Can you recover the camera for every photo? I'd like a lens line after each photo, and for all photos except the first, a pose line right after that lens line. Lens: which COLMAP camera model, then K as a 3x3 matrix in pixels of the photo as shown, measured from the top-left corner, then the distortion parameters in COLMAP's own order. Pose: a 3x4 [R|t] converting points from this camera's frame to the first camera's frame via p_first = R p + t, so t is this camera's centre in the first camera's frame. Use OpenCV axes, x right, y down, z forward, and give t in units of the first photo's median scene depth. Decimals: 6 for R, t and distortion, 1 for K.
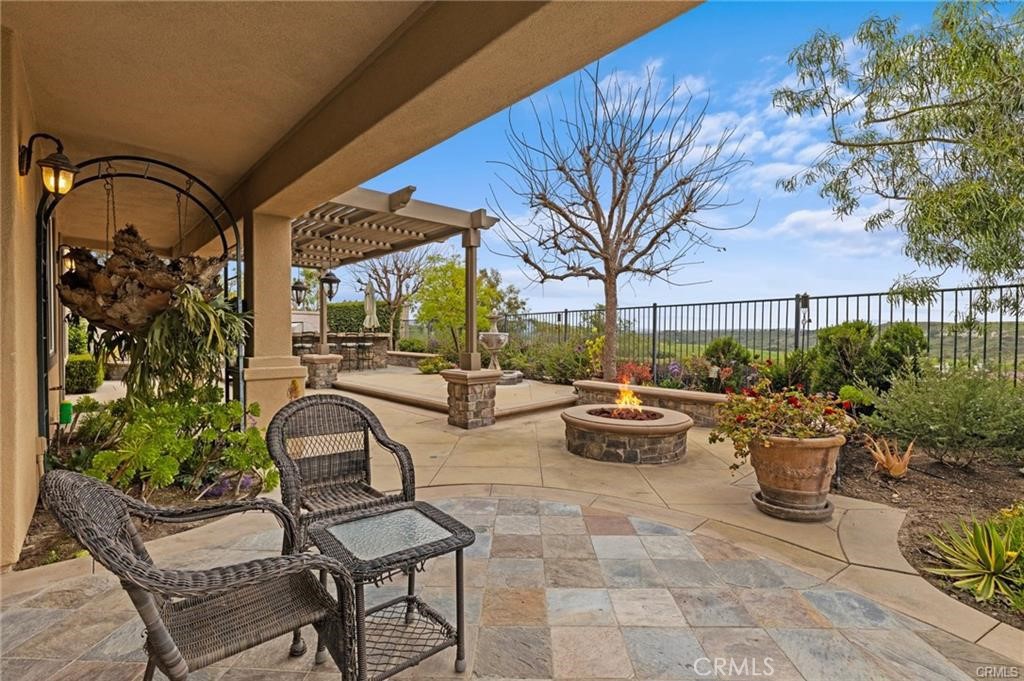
lens RADIAL K [[461.9, 0, 512.5], [0, 461.9, 340.5], [0, 0, 1]] dist [0.008845, -0.000273]
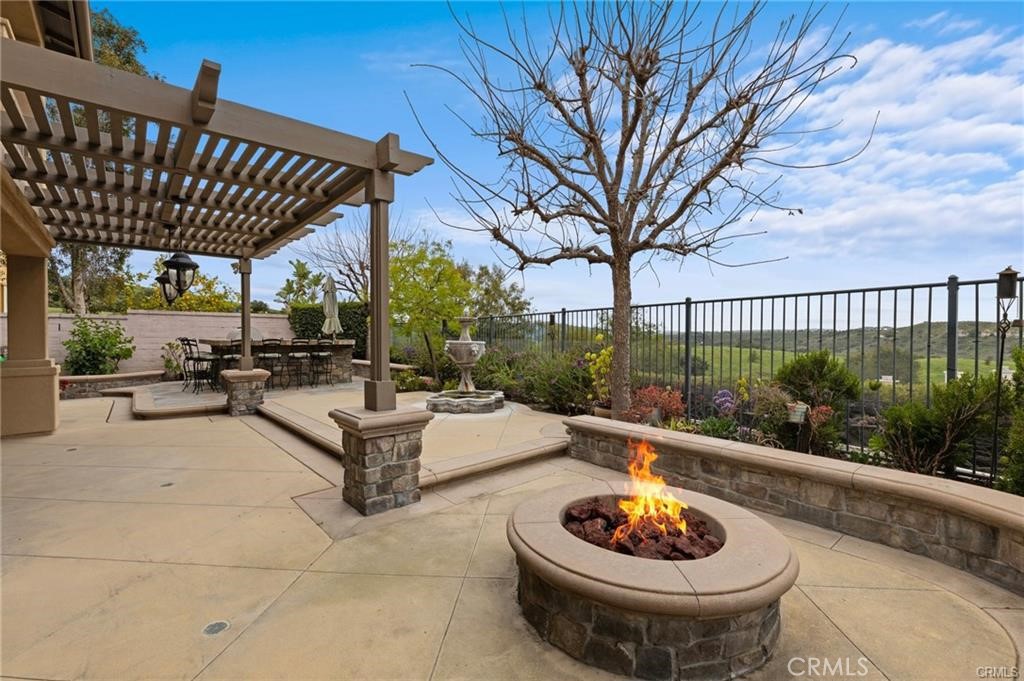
lens RADIAL K [[461.9, 0, 511.6], [0, 461.9, 341.5], [0, 0, 1]] dist [0.008845, -0.000273]
pose [[0.998964, -0.004403, -0.045292, 0.083339], [0.004291, 0.999988, -0.002552, -0.016595], [0.045303, 0.002355, 0.998971, 0.323678]]
